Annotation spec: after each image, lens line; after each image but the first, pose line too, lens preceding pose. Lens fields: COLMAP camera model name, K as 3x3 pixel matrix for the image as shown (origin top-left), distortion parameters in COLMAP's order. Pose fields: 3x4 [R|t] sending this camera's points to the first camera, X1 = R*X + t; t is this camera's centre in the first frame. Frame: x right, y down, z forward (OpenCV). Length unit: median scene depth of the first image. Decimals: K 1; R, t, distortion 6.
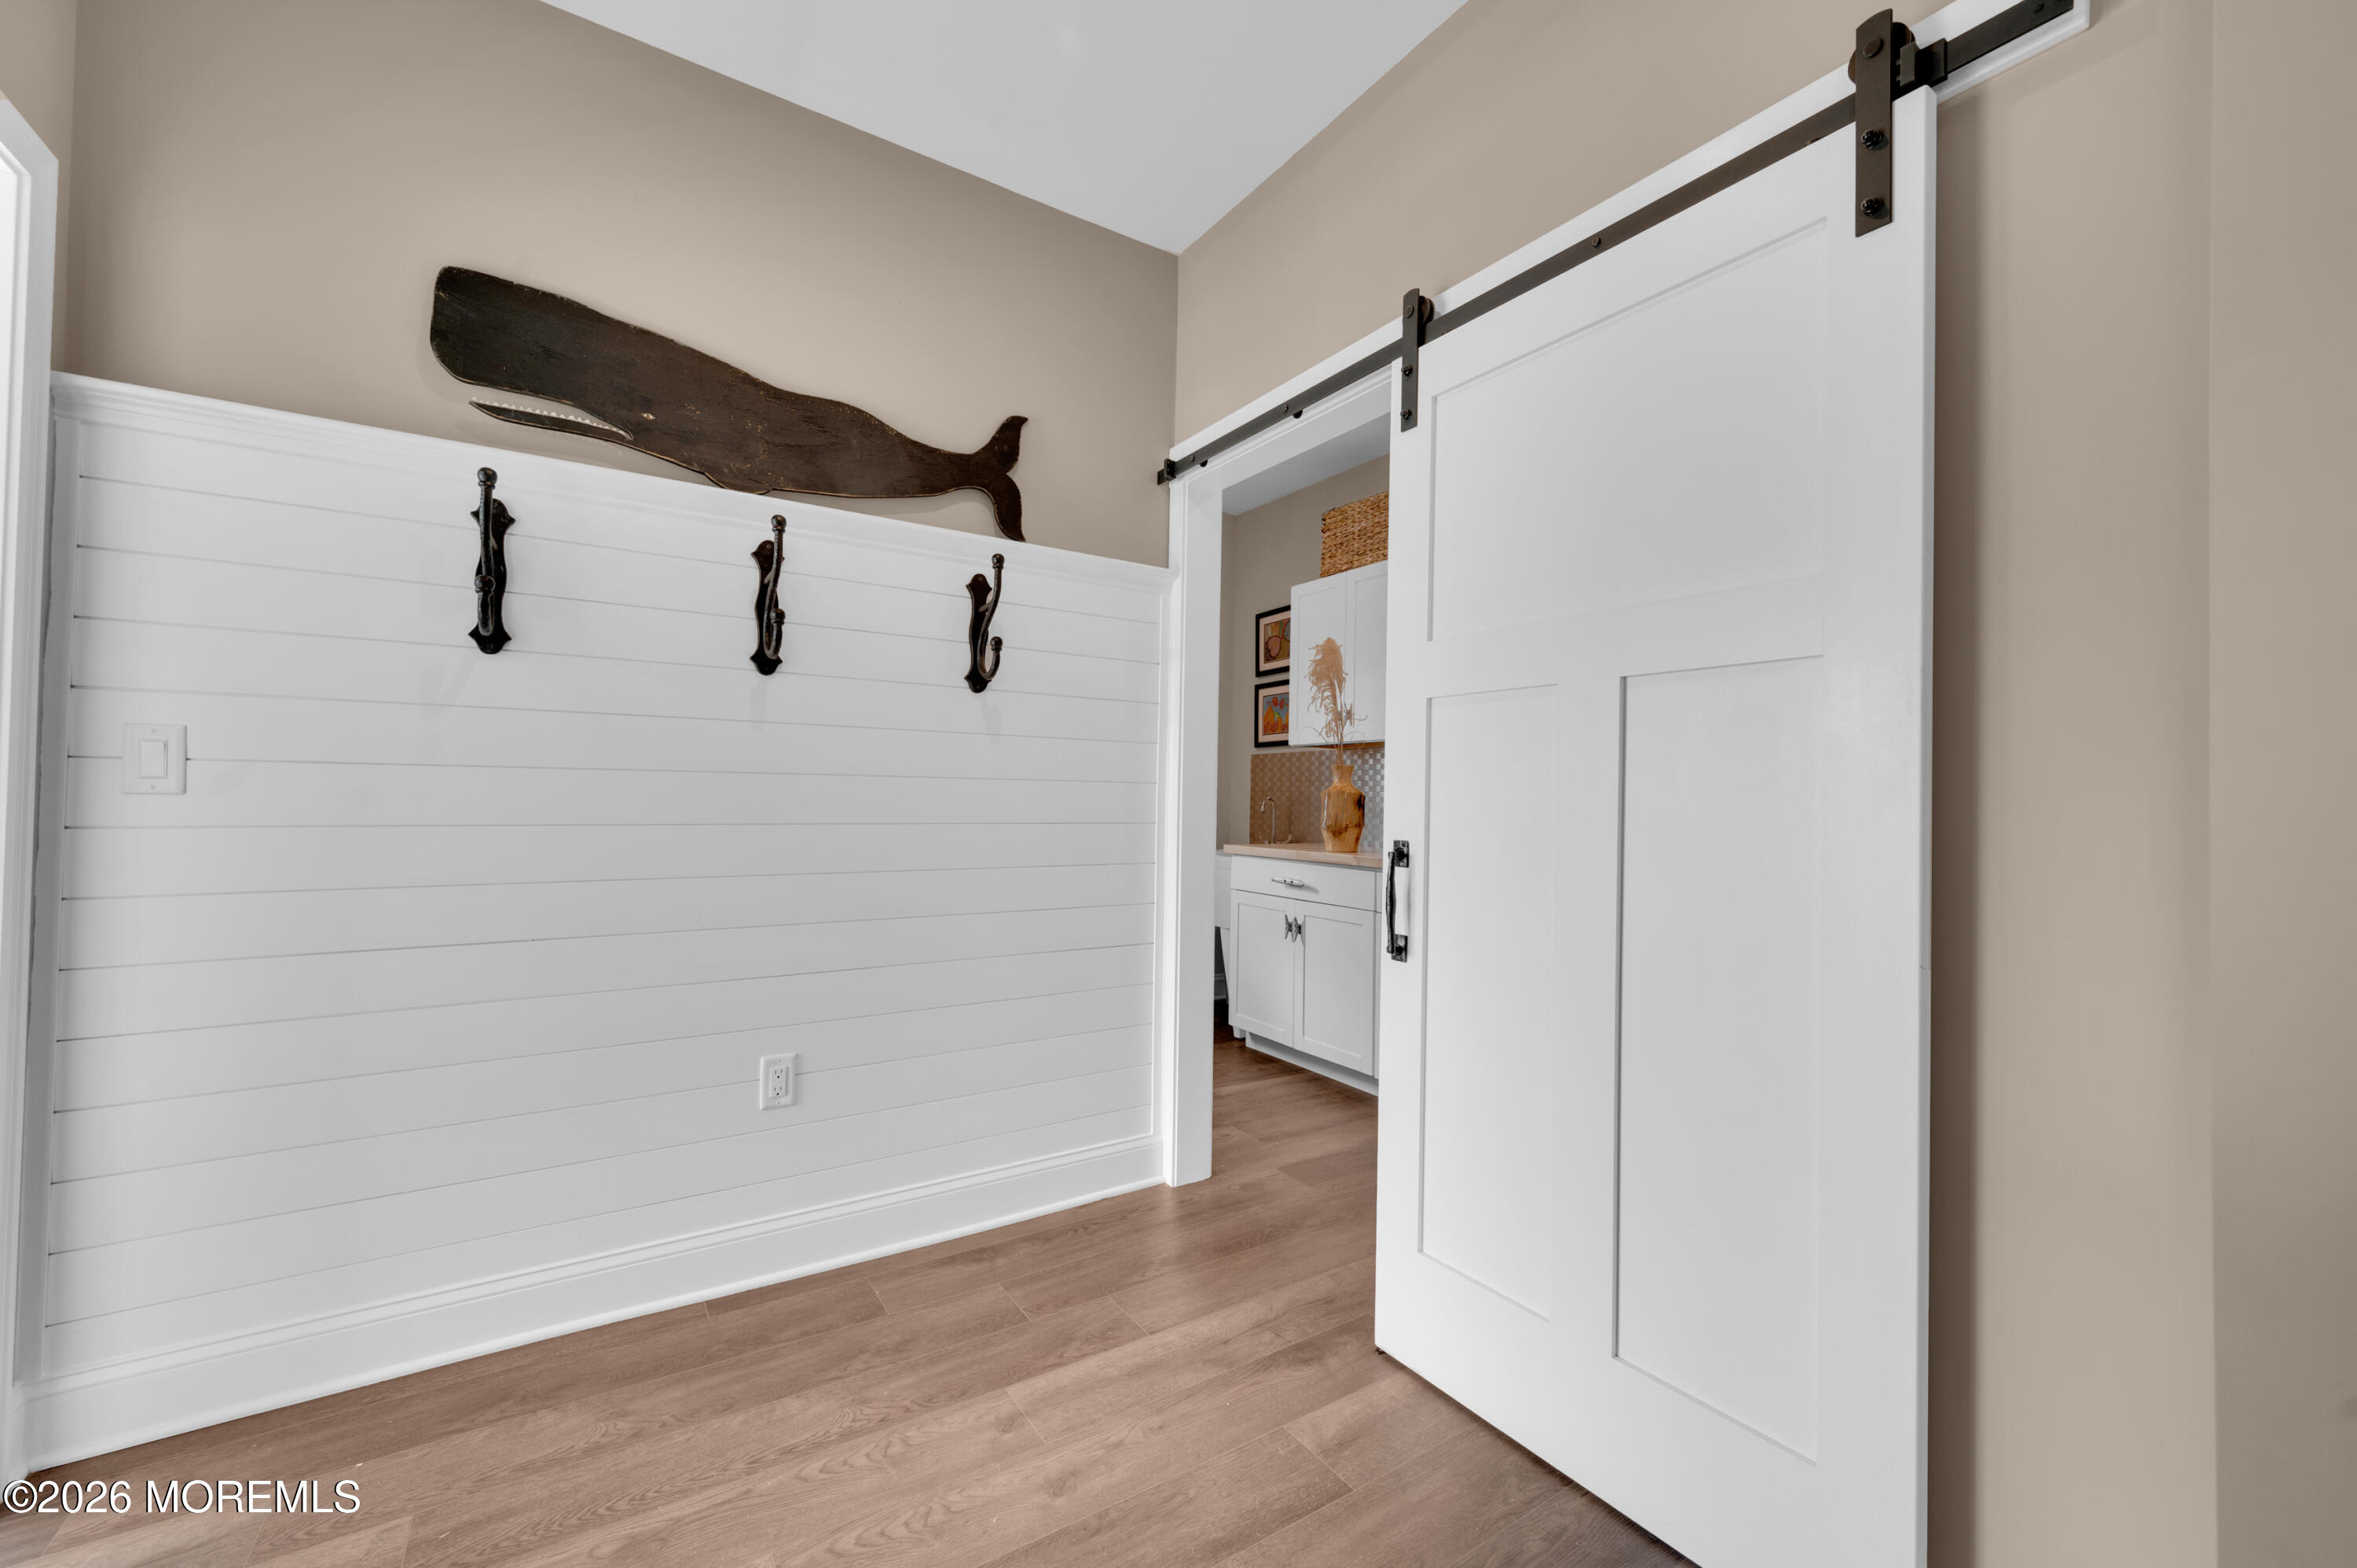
lens RADIAL K [[927.1, 0, 1176.4], [0, 927.1, 779.4], [0, 0, 1]] dist [-0.001477, -0.000401]
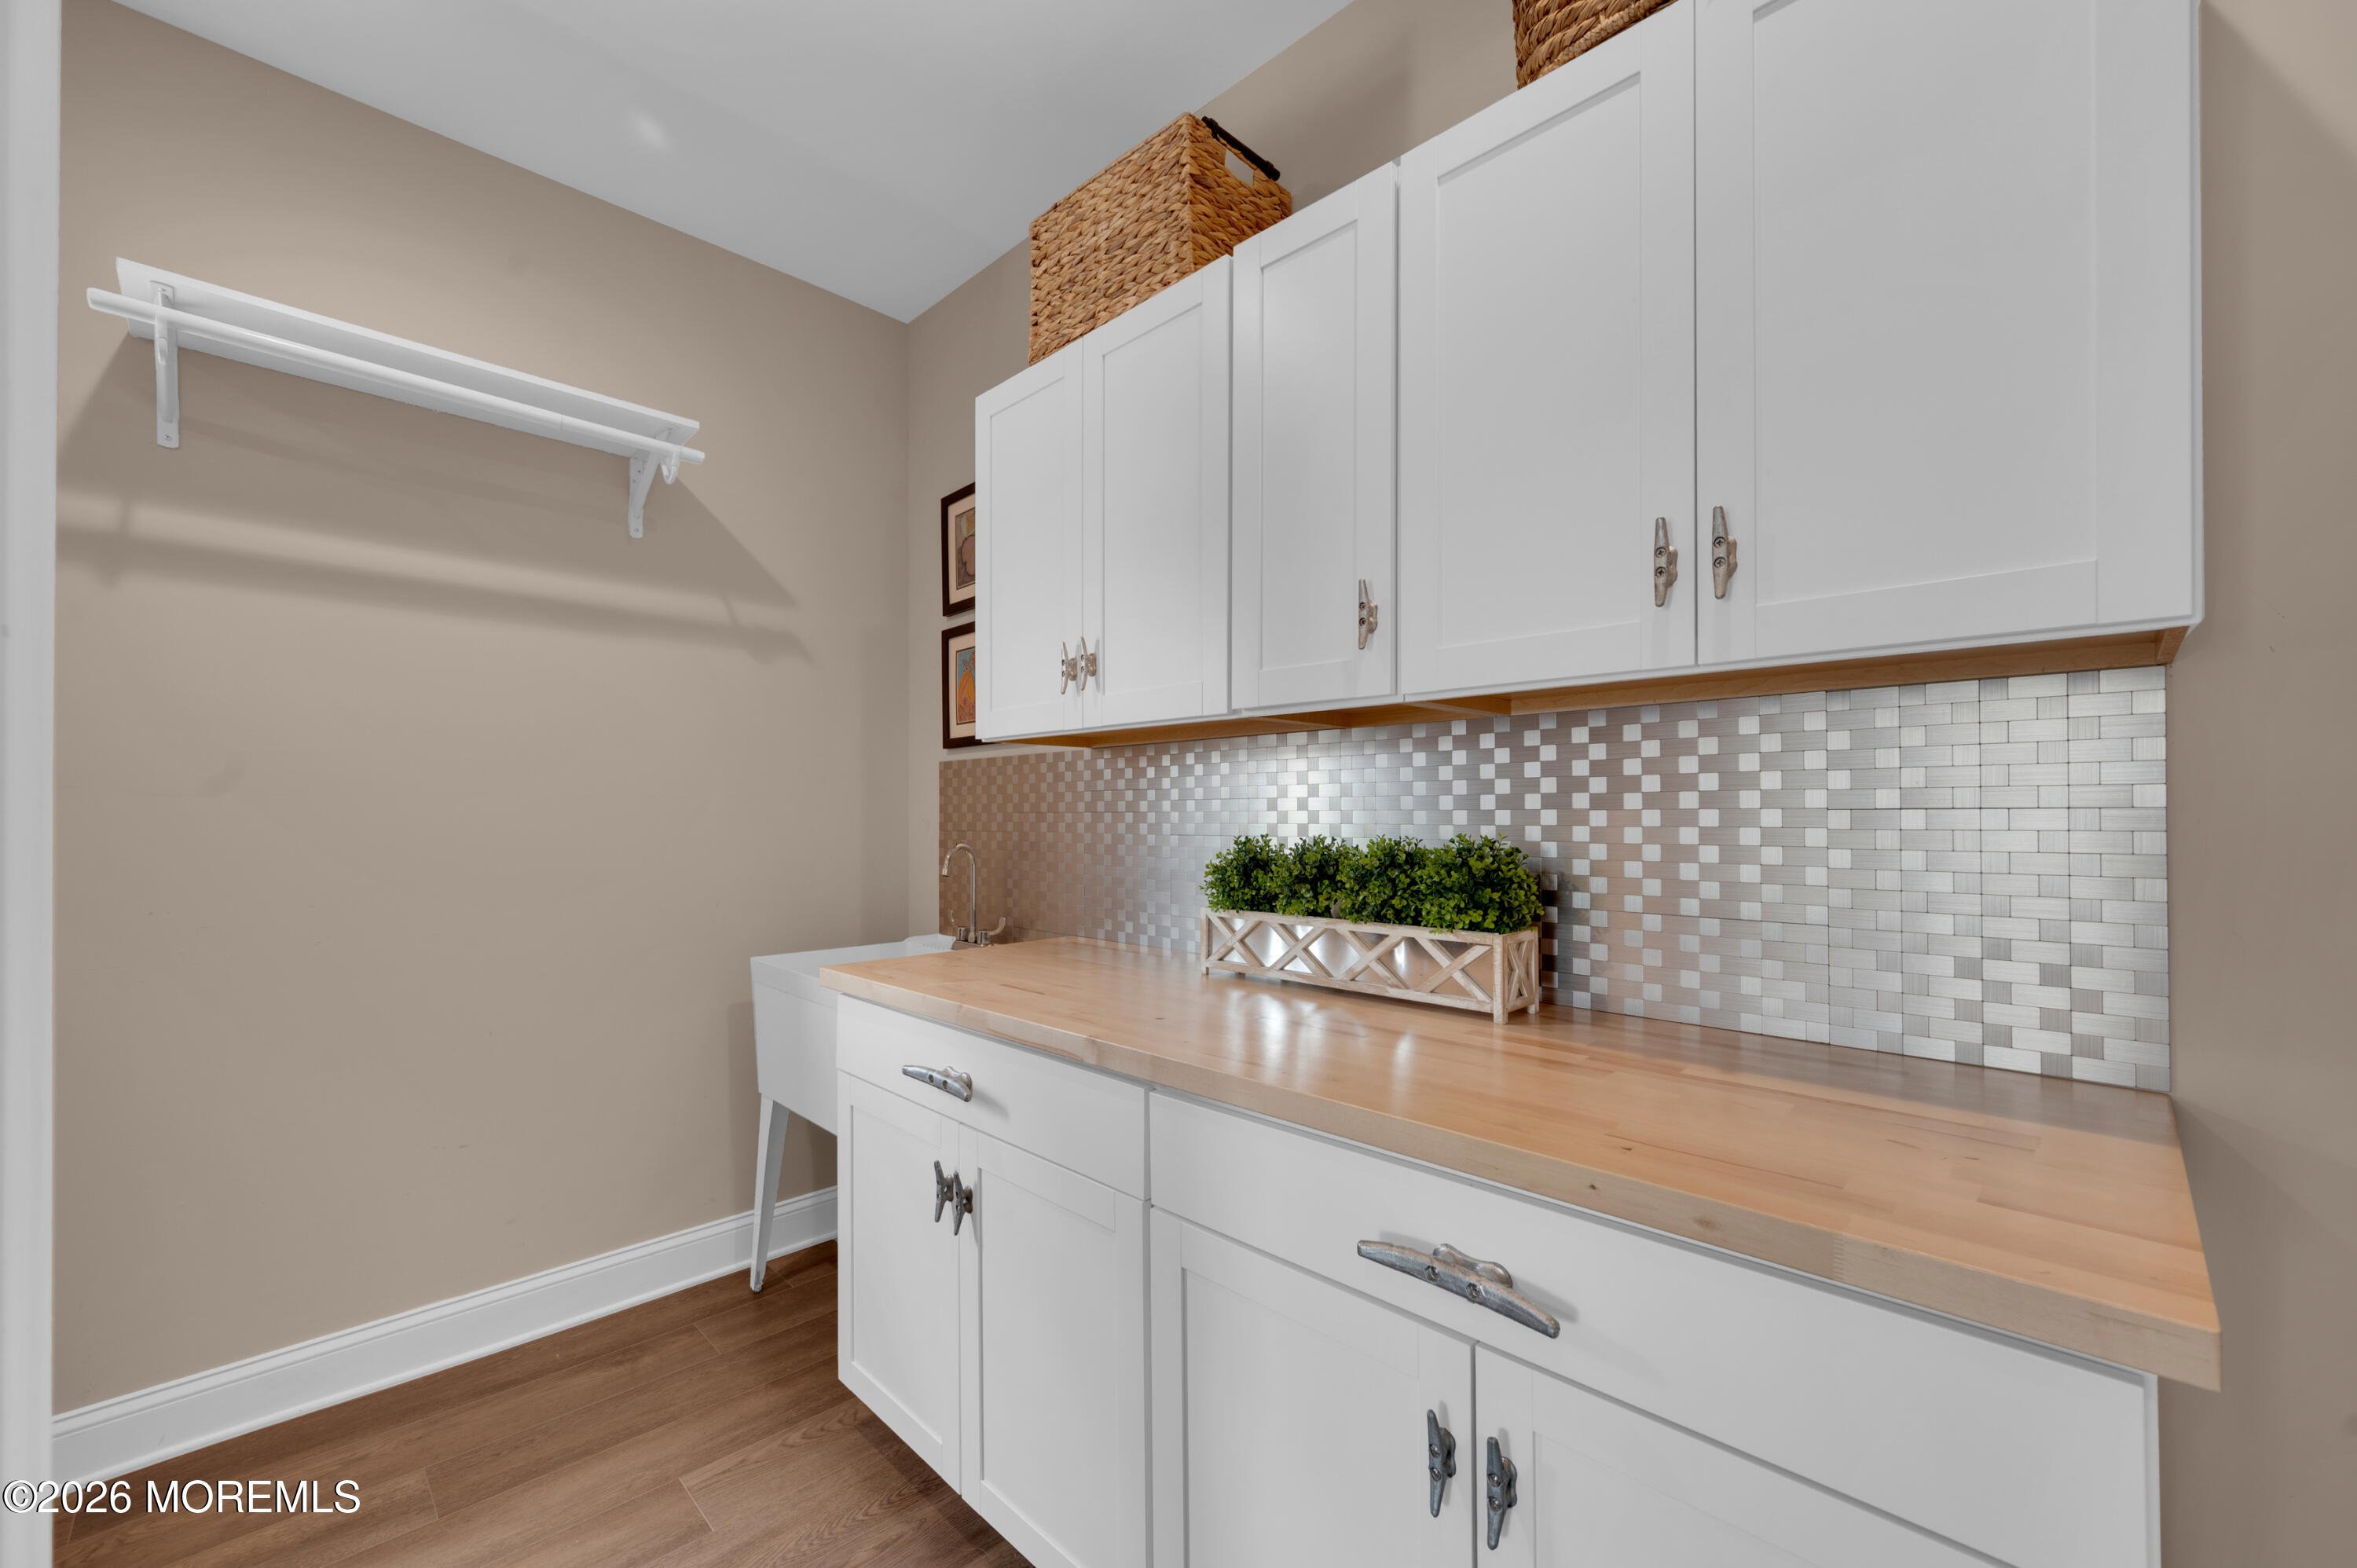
lens RADIAL K [[927.1, 0, 1180.8], [0, 927.1, 796.3], [0, 0, 1]] dist [-0.001477, -0.000401]
pose [[0.979314, -0.018589, 0.201492, 0.119698], [0.017224, 0.999815, 0.008527, -0.009981], [-0.201614, -0.004880, 0.979453, 0.491325]]
